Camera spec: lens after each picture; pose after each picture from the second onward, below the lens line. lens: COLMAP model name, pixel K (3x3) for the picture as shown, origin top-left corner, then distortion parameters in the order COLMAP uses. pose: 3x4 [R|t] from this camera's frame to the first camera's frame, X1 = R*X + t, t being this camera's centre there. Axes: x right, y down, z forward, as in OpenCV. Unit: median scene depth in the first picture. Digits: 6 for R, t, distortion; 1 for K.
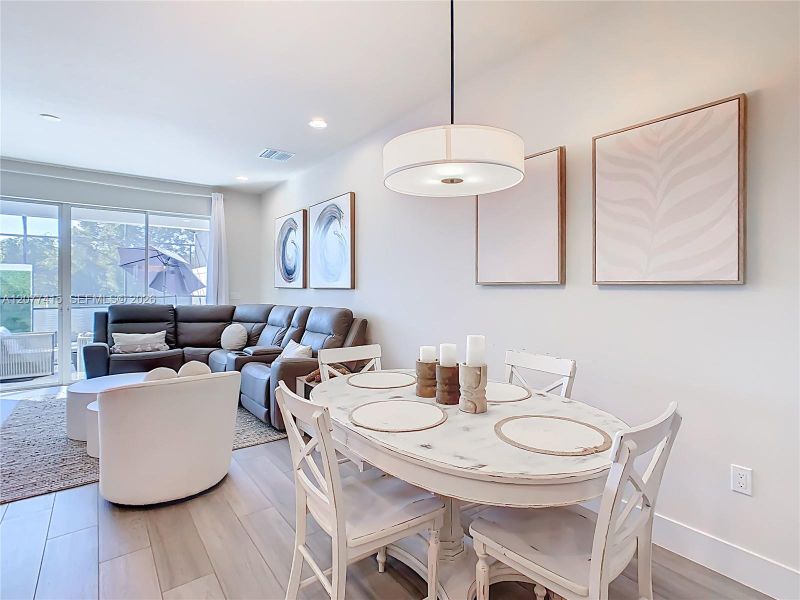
lens RADIAL K [[401.0, 0, 418.3], [0, 401.0, 284.4], [0, 0, 1]] dist [-0.017407, 0.001732]
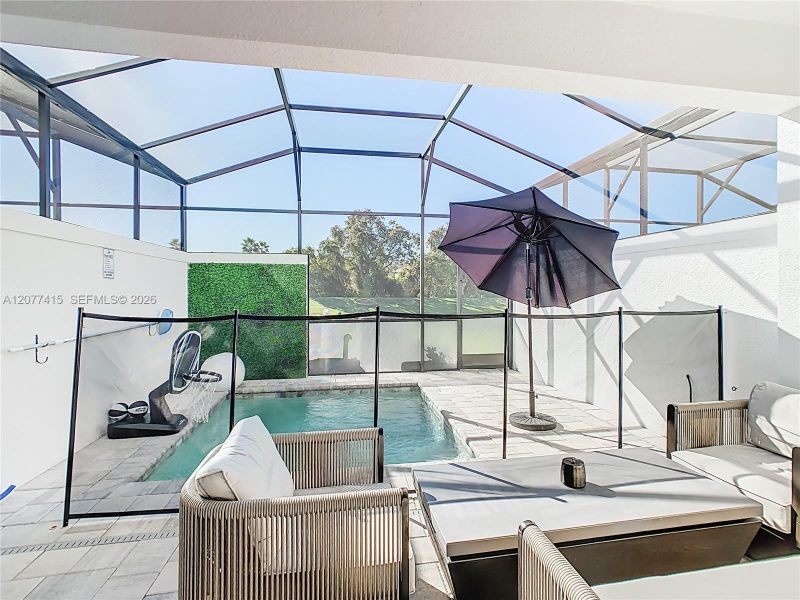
lens RADIAL K [[401.0, 0, 417.6], [0, 401.0, 287.9], [0, 0, 1]] dist [-0.017407, 0.001732]
pose [[0.884101, -0.000036, -0.467296, -2.021282], [0.001140, 0.999997, 0.002080, 0.010314], [0.467295, -0.002372, 0.884098, 1.983882]]
